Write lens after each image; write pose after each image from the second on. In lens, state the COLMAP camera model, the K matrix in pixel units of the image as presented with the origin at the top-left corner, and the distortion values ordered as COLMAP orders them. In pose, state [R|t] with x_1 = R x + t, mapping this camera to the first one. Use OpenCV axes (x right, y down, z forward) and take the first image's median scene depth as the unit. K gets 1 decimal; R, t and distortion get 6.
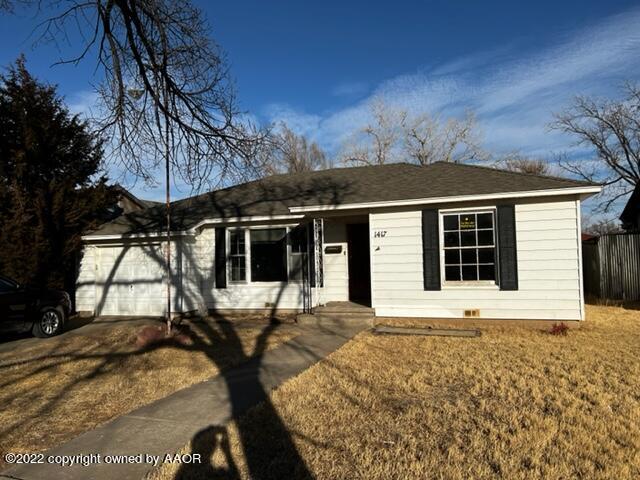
lens RADIAL K [[483.4, 0, 320.2], [0, 483.4, 240.3], [0, 0, 1]] dist [0.016438, 0.005245]
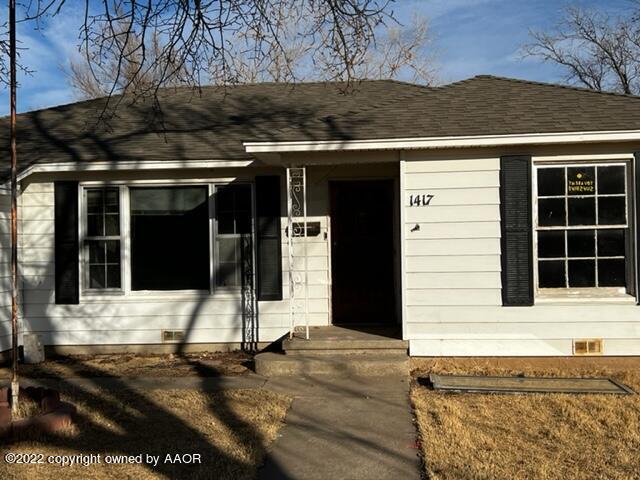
lens RADIAL K [[751.4, 0, 319.8], [0, 751.4, 240.6], [0, 0, 1]] dist [0.034945, 0.000000]
pose [[0.966945, 0.011170, 0.254742, -0.179687], [-0.018015, 0.999536, 0.024552, 0.012439], [-0.254350, -0.028330, 0.966697, 0.220238]]
